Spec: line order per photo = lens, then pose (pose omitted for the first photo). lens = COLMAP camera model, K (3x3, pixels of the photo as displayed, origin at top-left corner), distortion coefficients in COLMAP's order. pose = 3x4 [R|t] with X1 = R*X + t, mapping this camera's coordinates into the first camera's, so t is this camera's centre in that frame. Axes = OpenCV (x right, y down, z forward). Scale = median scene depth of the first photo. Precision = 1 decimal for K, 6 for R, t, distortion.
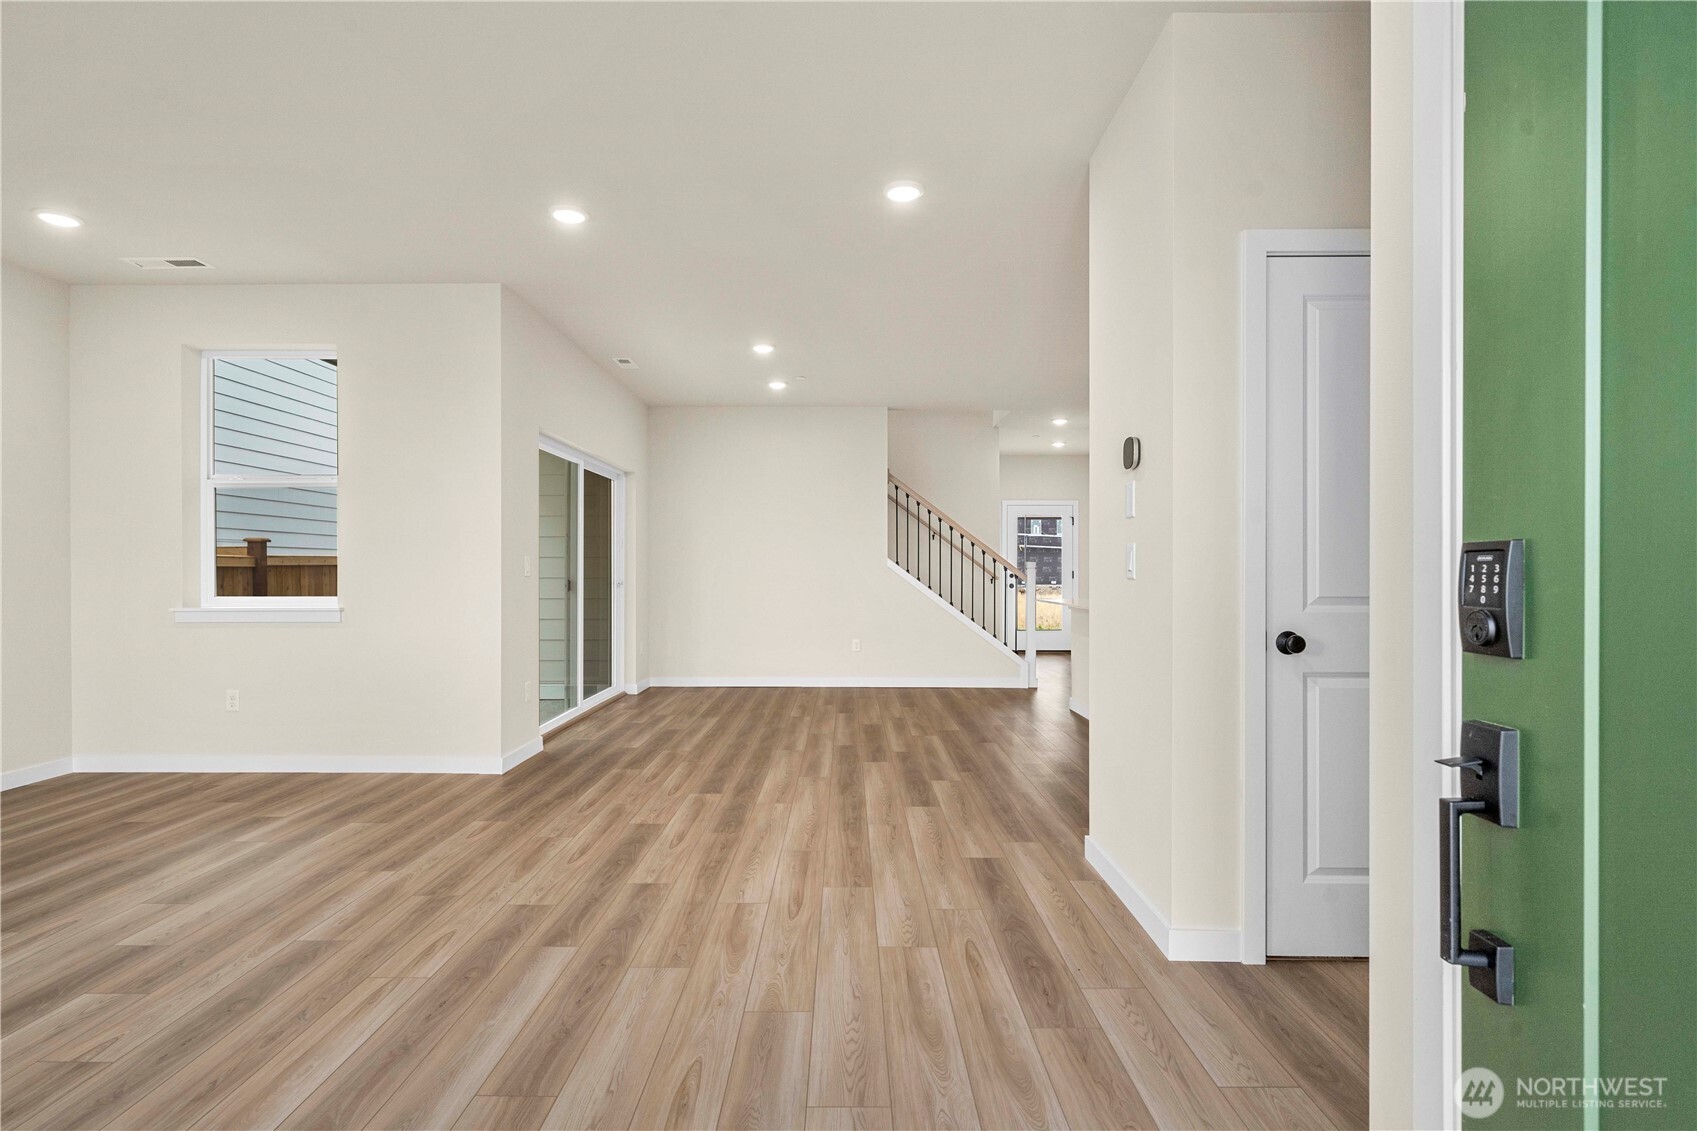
lens RADIAL K [[858.6, 0, 848.5], [0, 858.6, 565.5], [0, 0, 1]] dist [0.003836, 0.000349]
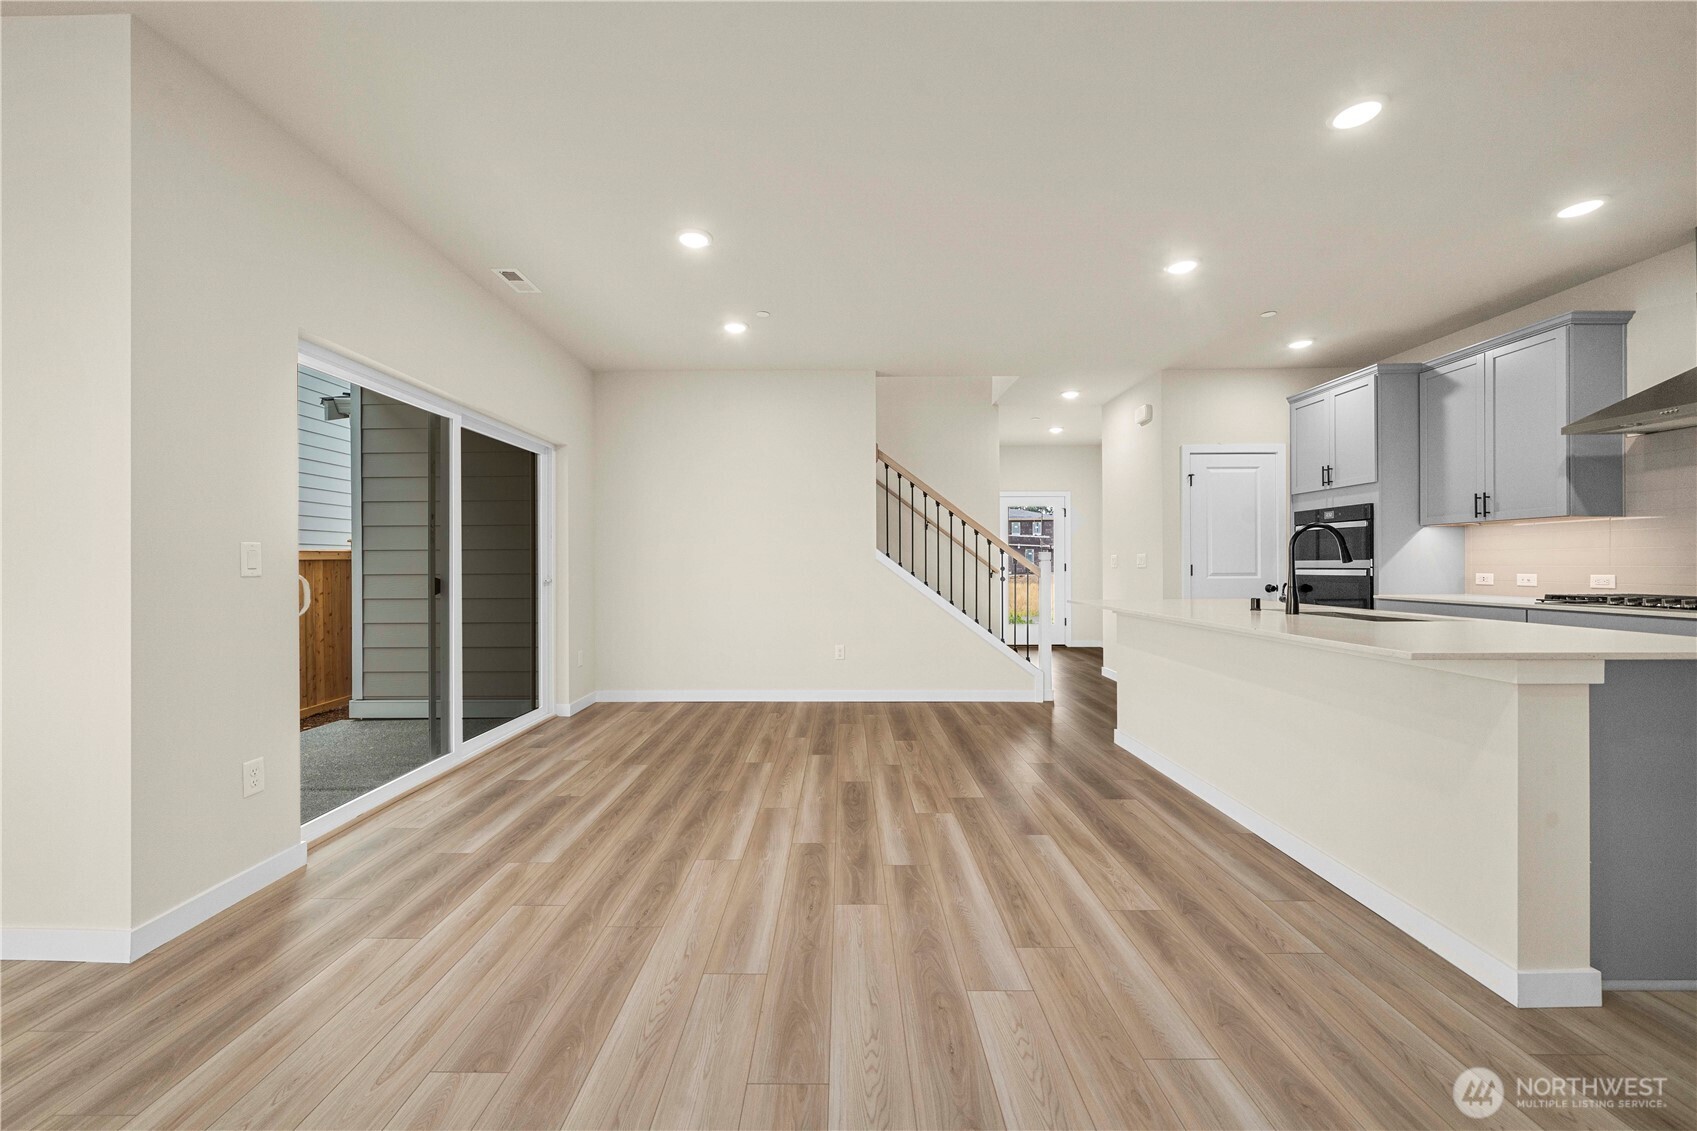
lens RADIAL K [[652.2, 0, 840.6], [0, 652.2, 561.3], [0, 0, 1]] dist [0.001772, 0.000027]
pose [[0.999964, -0.003562, -0.007742, 0.018794], [0.003577, 0.999992, 0.002027, 0.002435], [0.007735, -0.002054, 0.999968, 0.438733]]
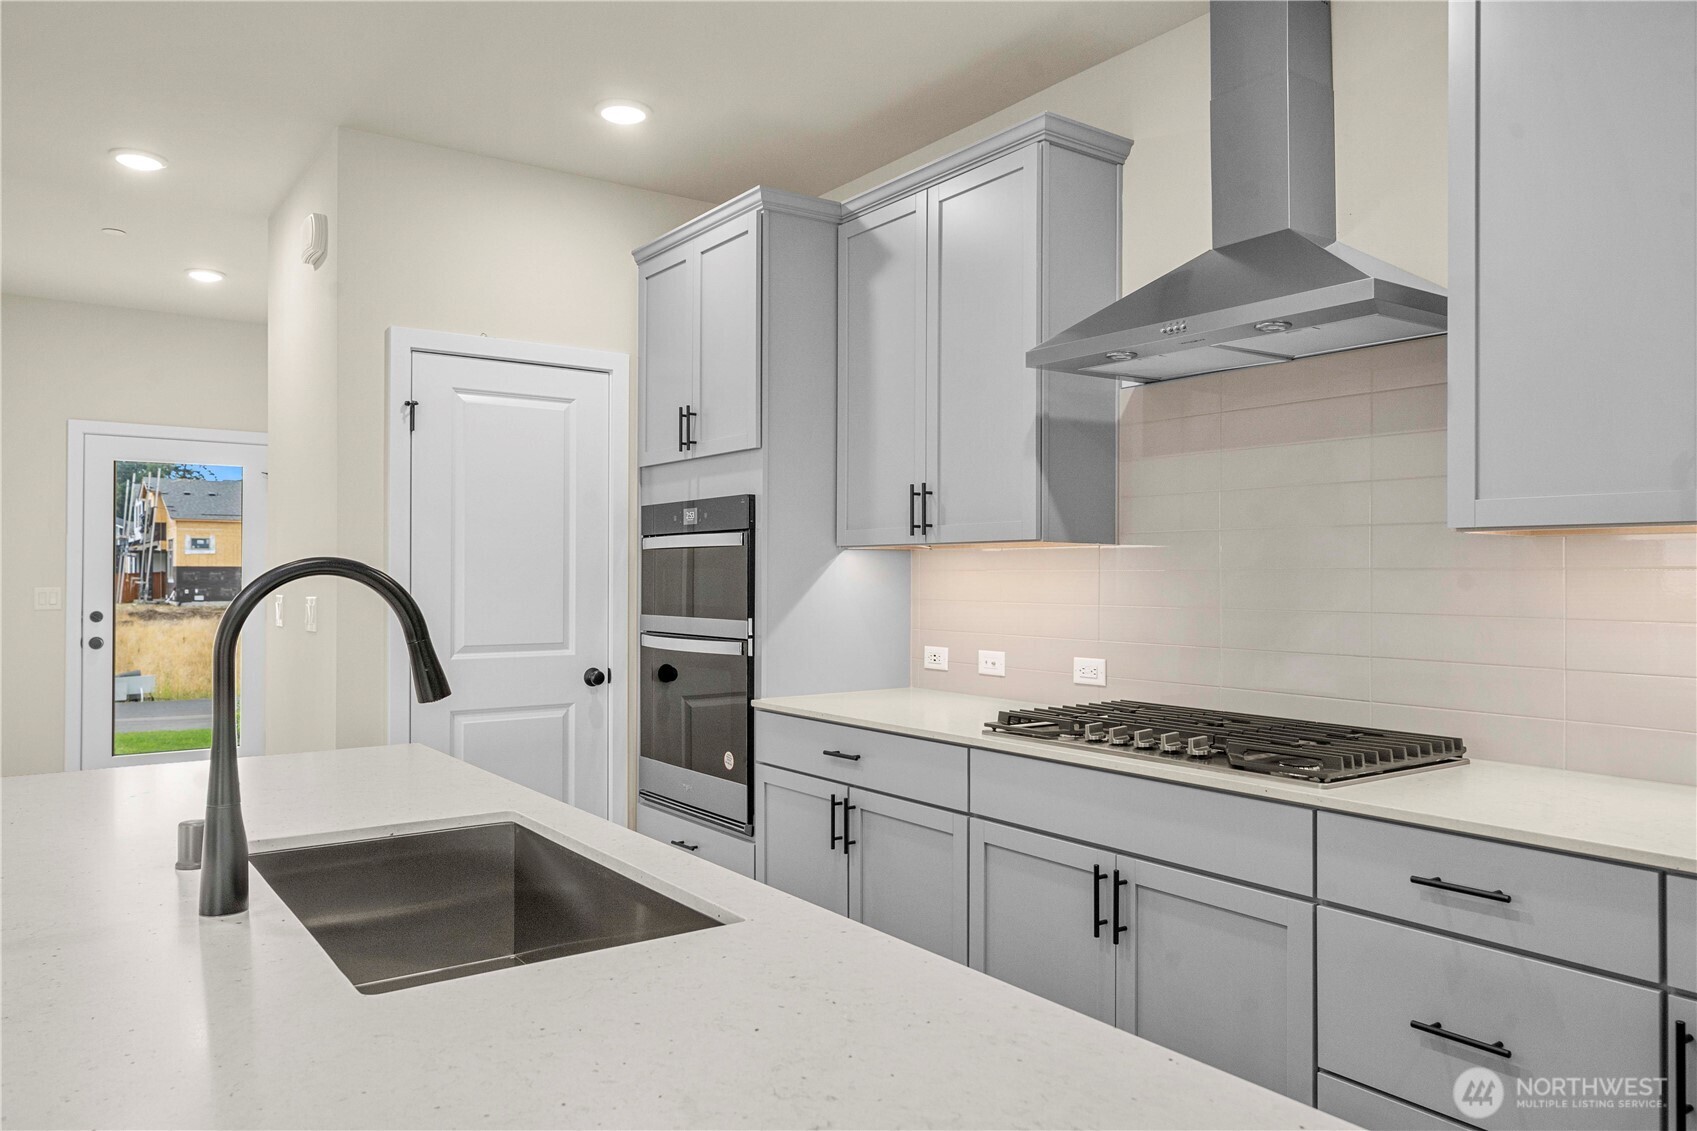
lens RADIAL K [[1160.6, 0, 848.5], [0, 1160.6, 565.5], [0, 0, 1]] dist [-0.003202, -0.000717]
pose [[0.816829, 0.006850, 0.576840, 0.289872], [-0.006084, 0.999976, -0.003259, -0.019883], [-0.576848, -0.000848, 0.816851, 0.652170]]
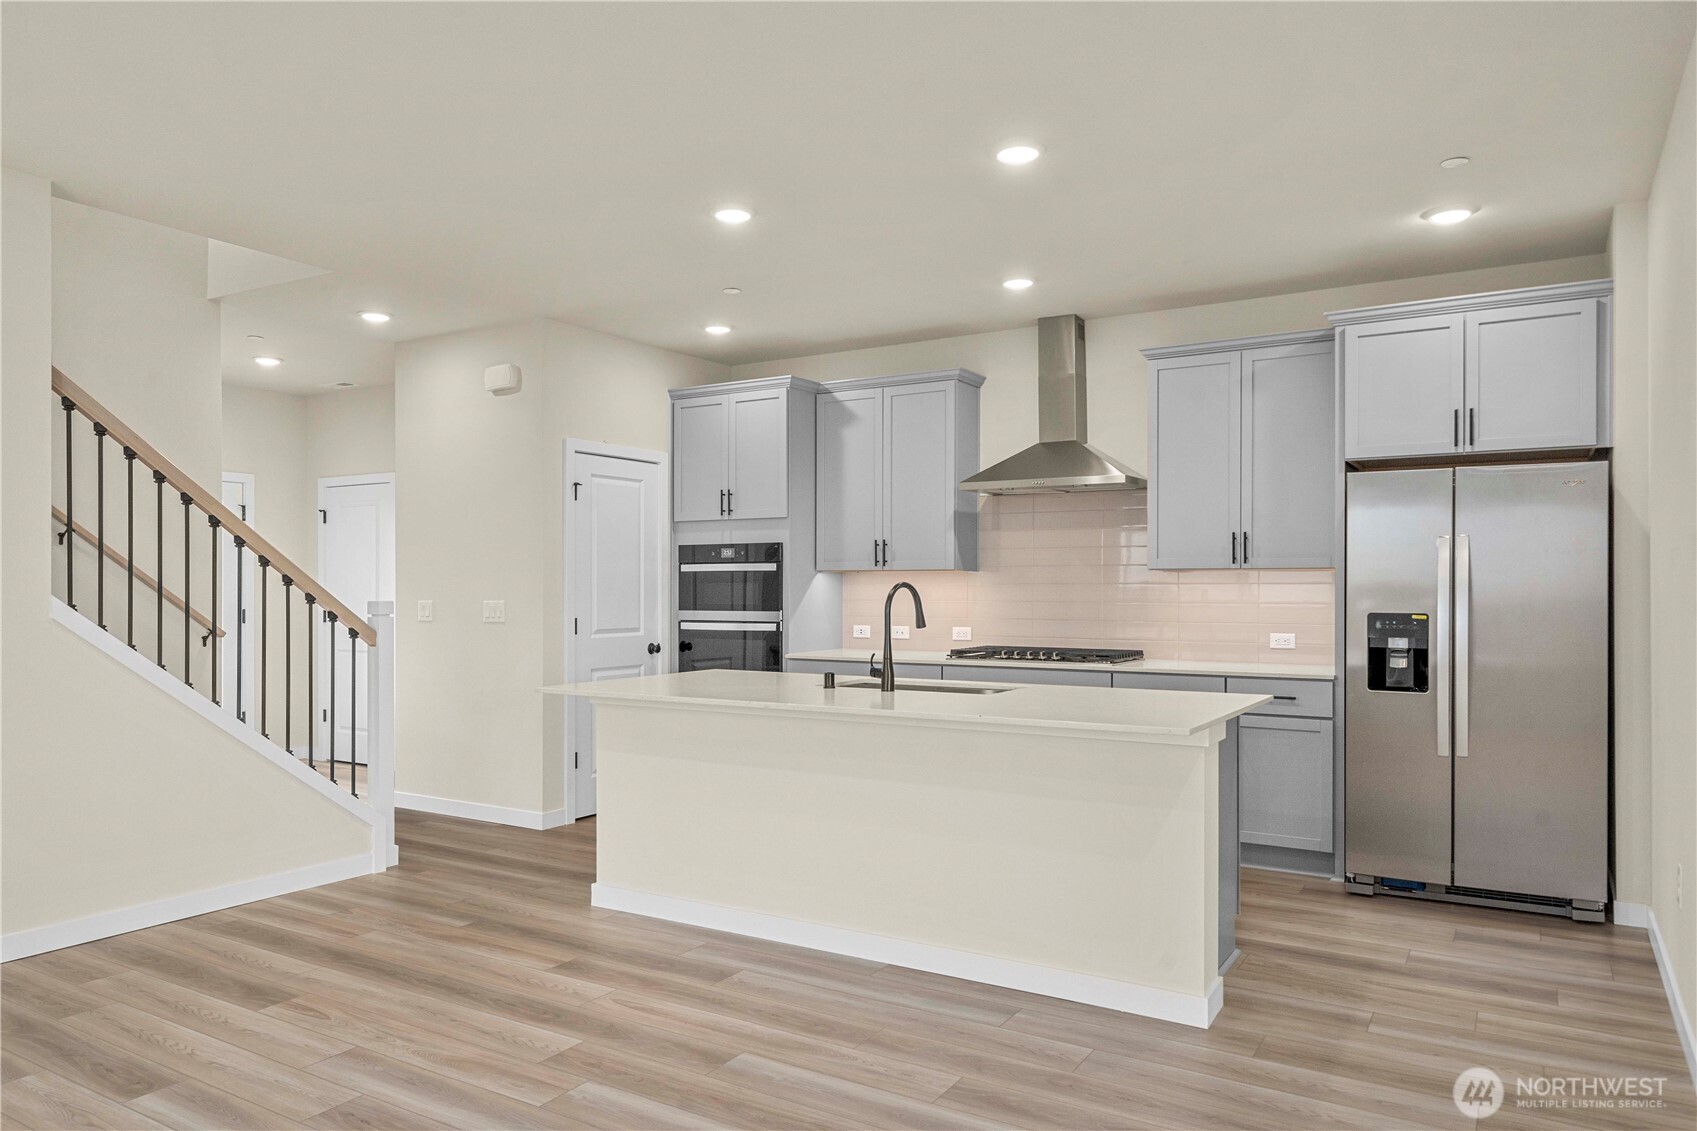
lens RADIAL K [[1134.2, 0, 846.0], [0, 1134.2, 588.0], [0, 0, 1]] dist [-0.000772, 0.000539]
pose [[0.523767, 0.000149, 0.851862, -0.232759], [-0.006864, 0.999968, 0.004045, -0.020097], [-0.851834, -0.007965, 0.523751, 0.566406]]
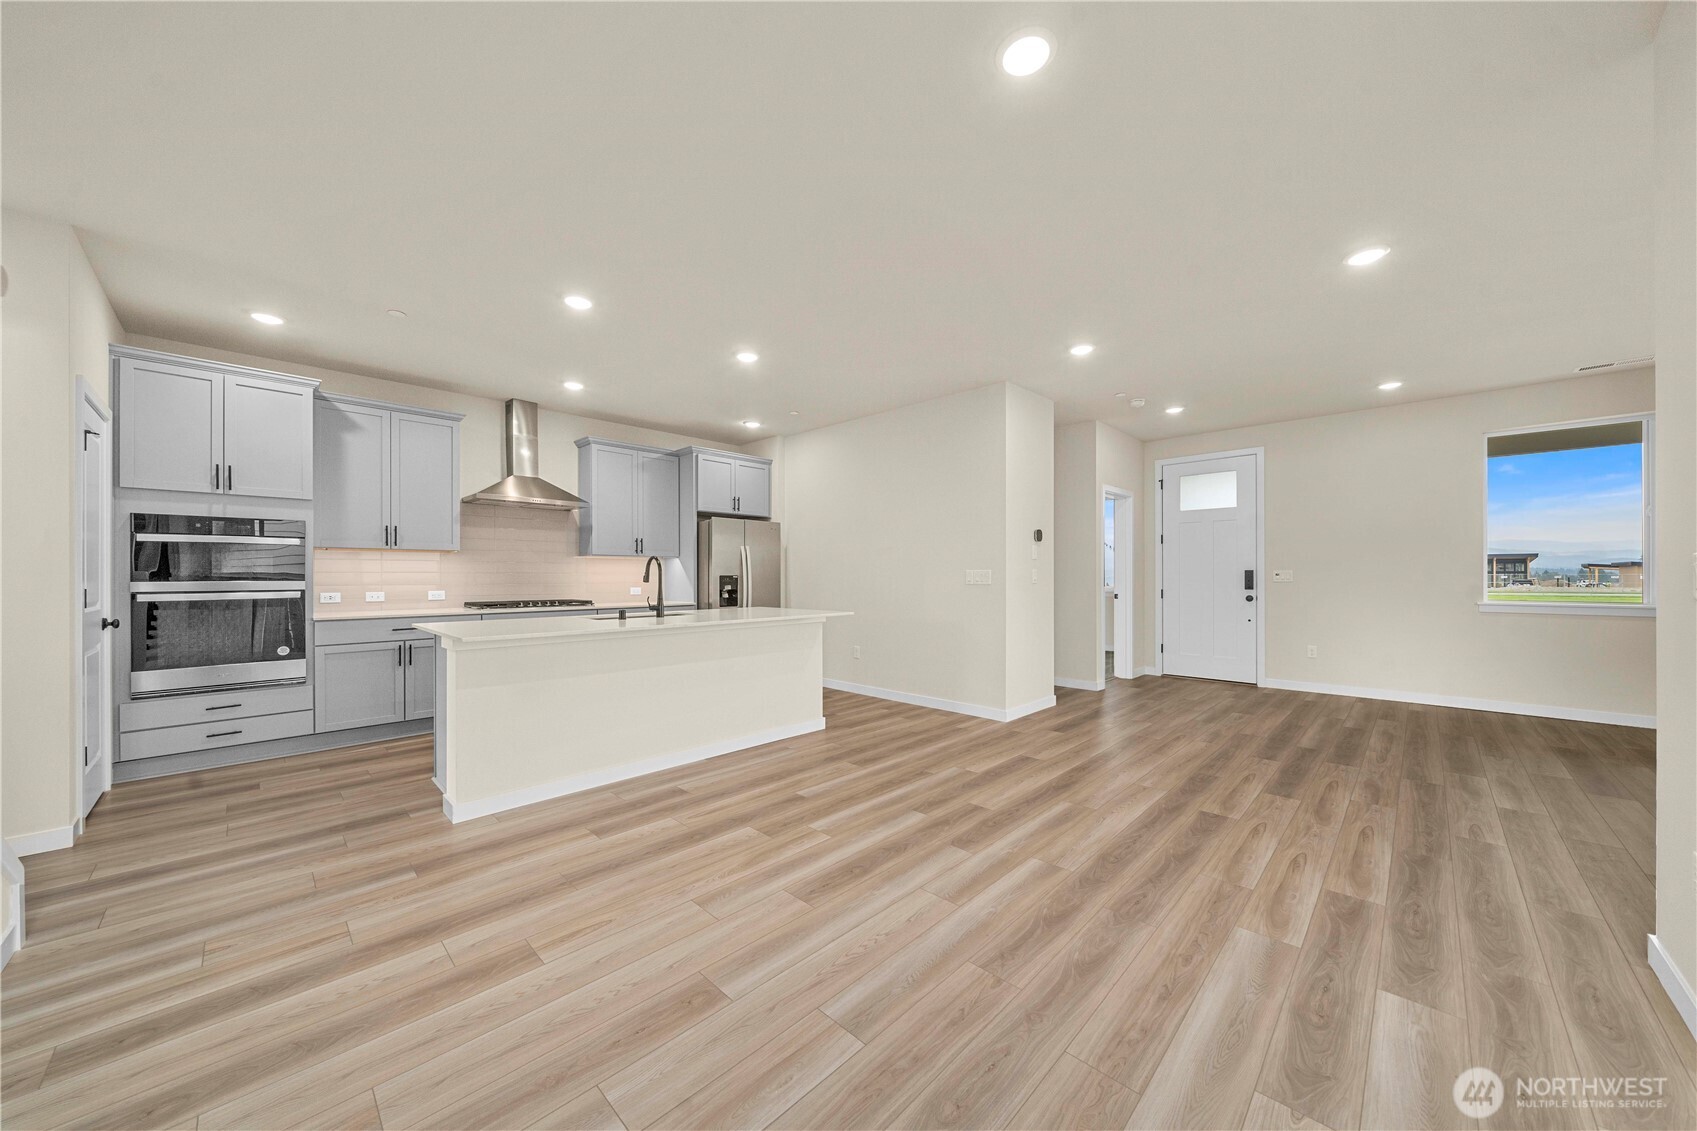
lens RADIAL K [[581.6, 0, 844.7], [0, 581.6, 575.7], [0, 0, 1]] dist [-0.009703, -0.000104]
pose [[-0.710202, 0.004941, 0.703980, -0.213644], [-0.000930, 0.999968, -0.007956, 0.003394], [-0.703997, -0.006305, -0.710175, 1.152063]]
